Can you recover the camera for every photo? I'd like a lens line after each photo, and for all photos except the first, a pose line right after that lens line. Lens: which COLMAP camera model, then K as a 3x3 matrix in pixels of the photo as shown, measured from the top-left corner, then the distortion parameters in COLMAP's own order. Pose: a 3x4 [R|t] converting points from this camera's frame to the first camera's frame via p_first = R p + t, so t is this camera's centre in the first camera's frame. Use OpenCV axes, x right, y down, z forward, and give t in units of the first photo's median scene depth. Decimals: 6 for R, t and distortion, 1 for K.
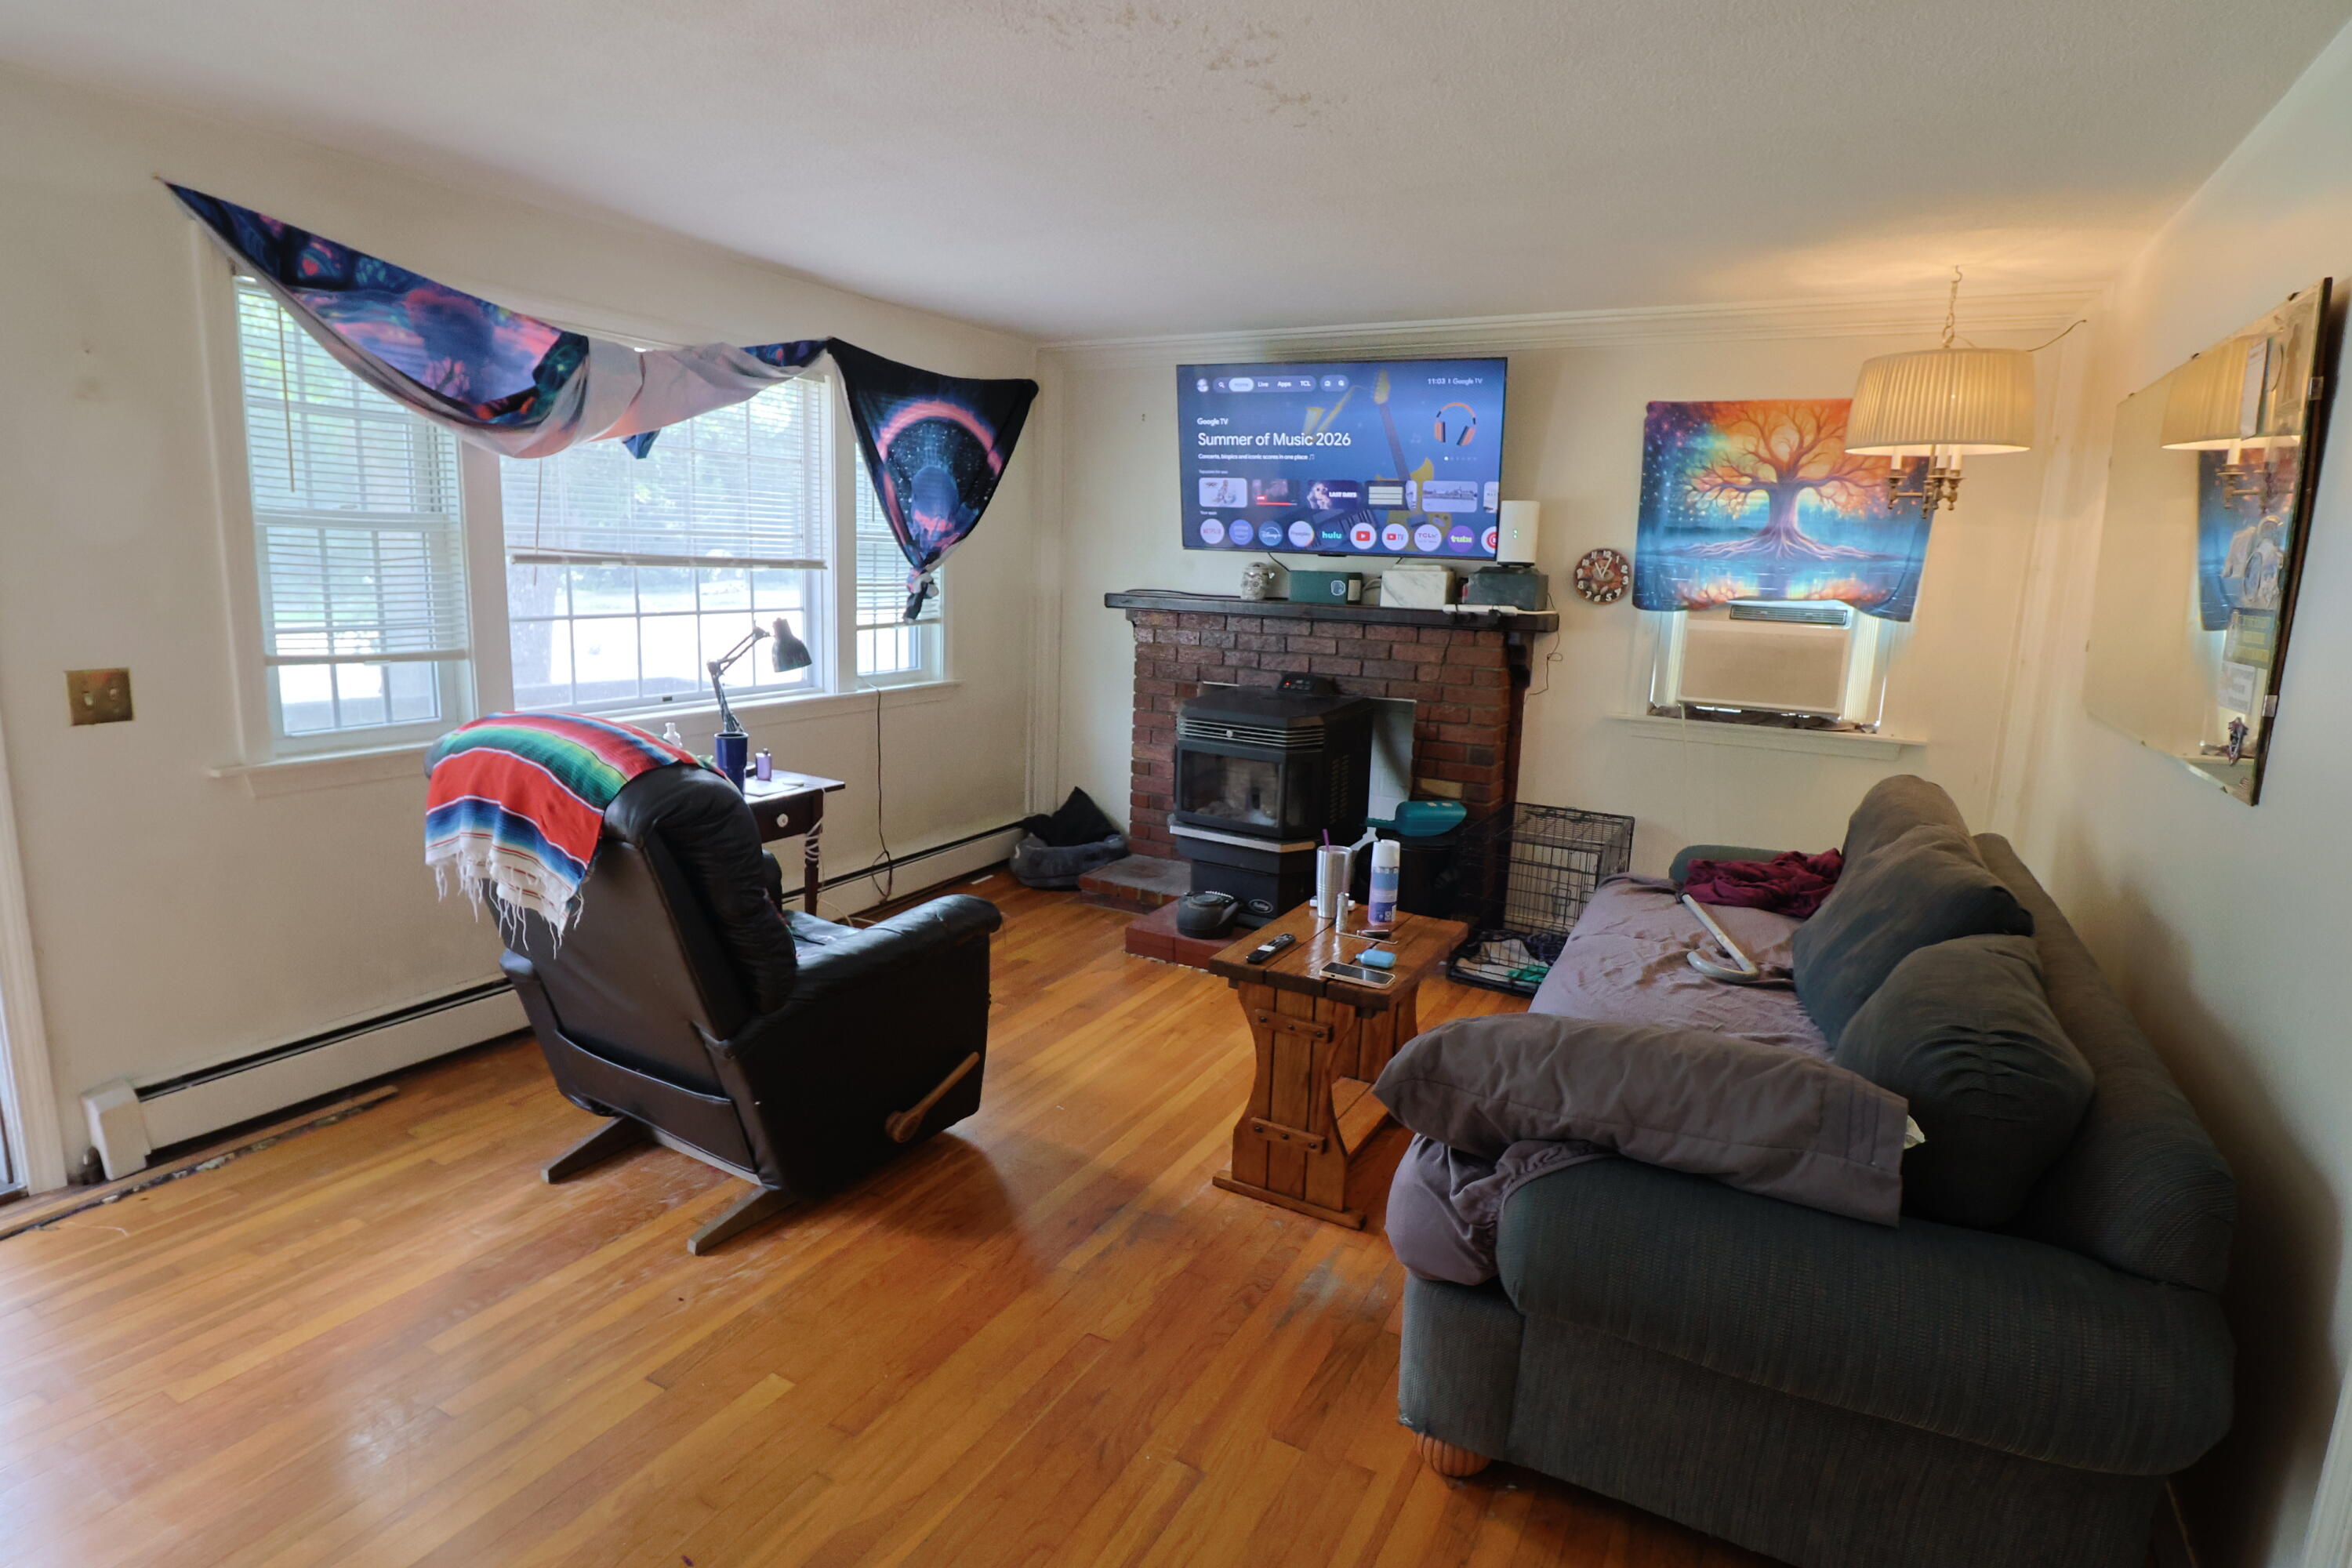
lens RADIAL K [[1217.7, 0, 1169.3], [0, 1217.7, 764.2], [0, 0, 1]] dist [0.000831, -0.012673]
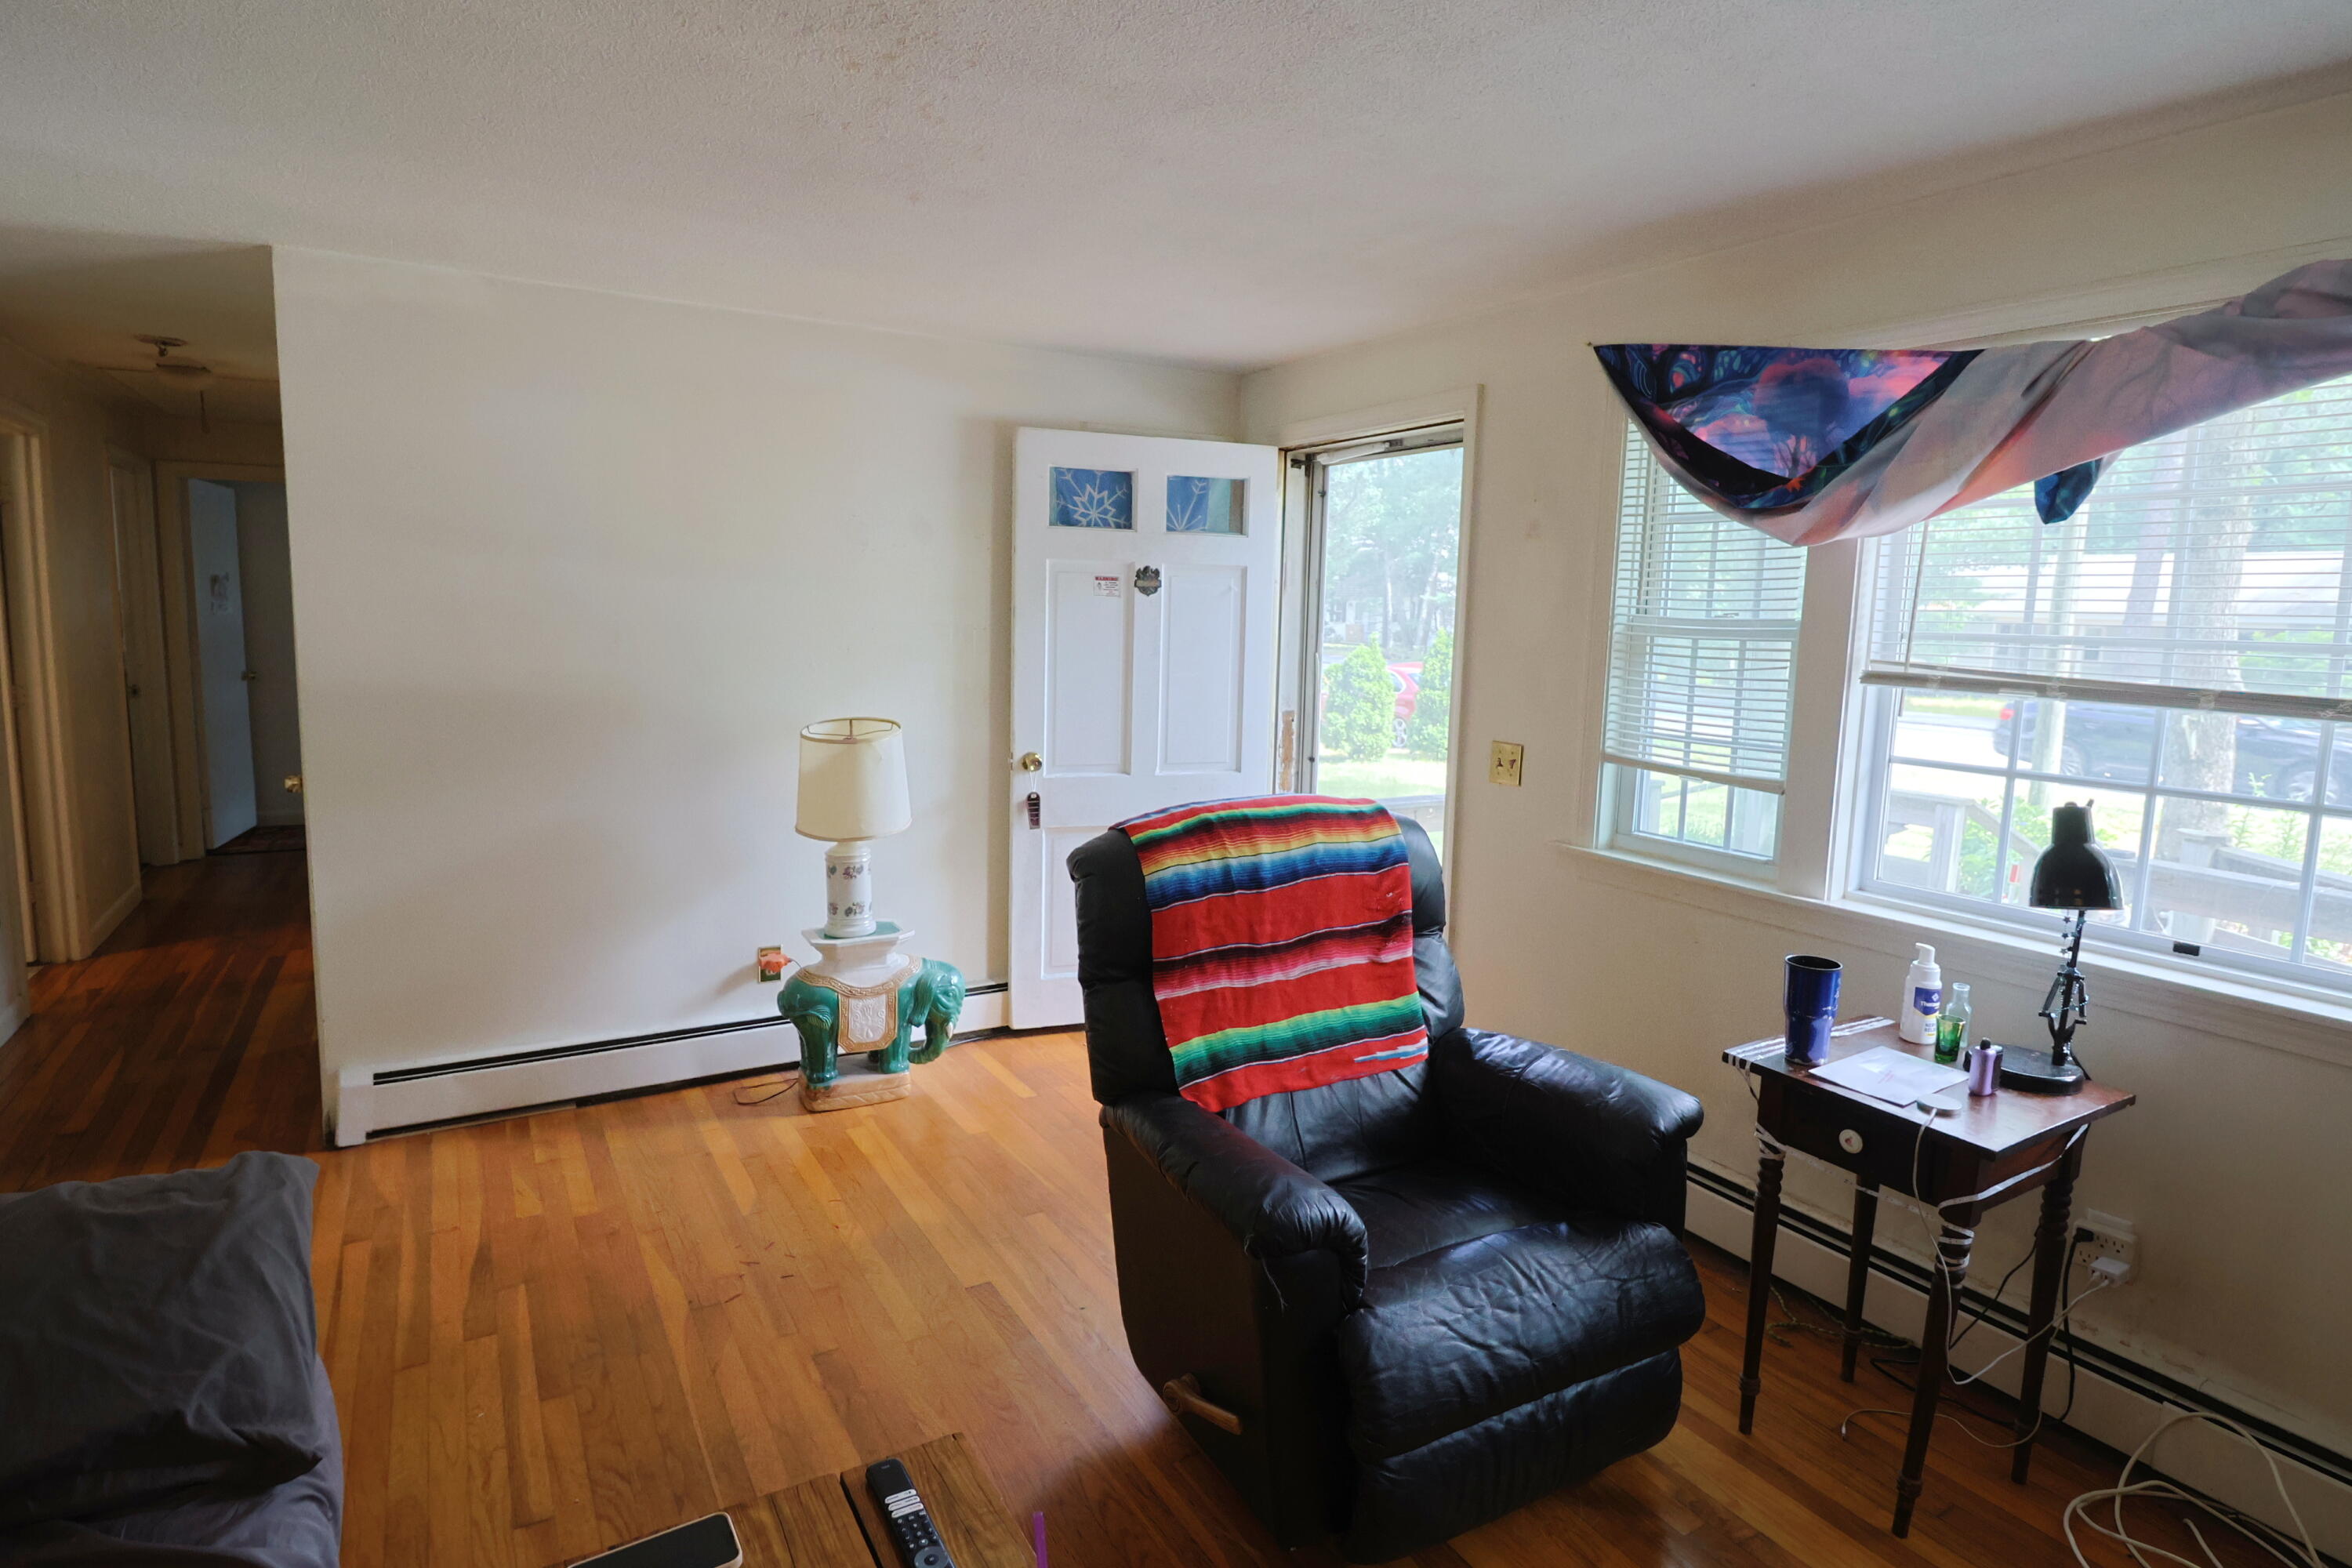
lens RADIAL K [[1217.7, 0, 1169.3], [0, 1217.7, 764.2], [0, 0, 1]] dist [0.000831, -0.012673]
pose [[-0.497379, 0.050680, -0.866052, 0.362179], [-0.200042, 0.964690, 0.171338, -0.176065], [0.844155, 0.258466, -0.469678, 1.108689]]
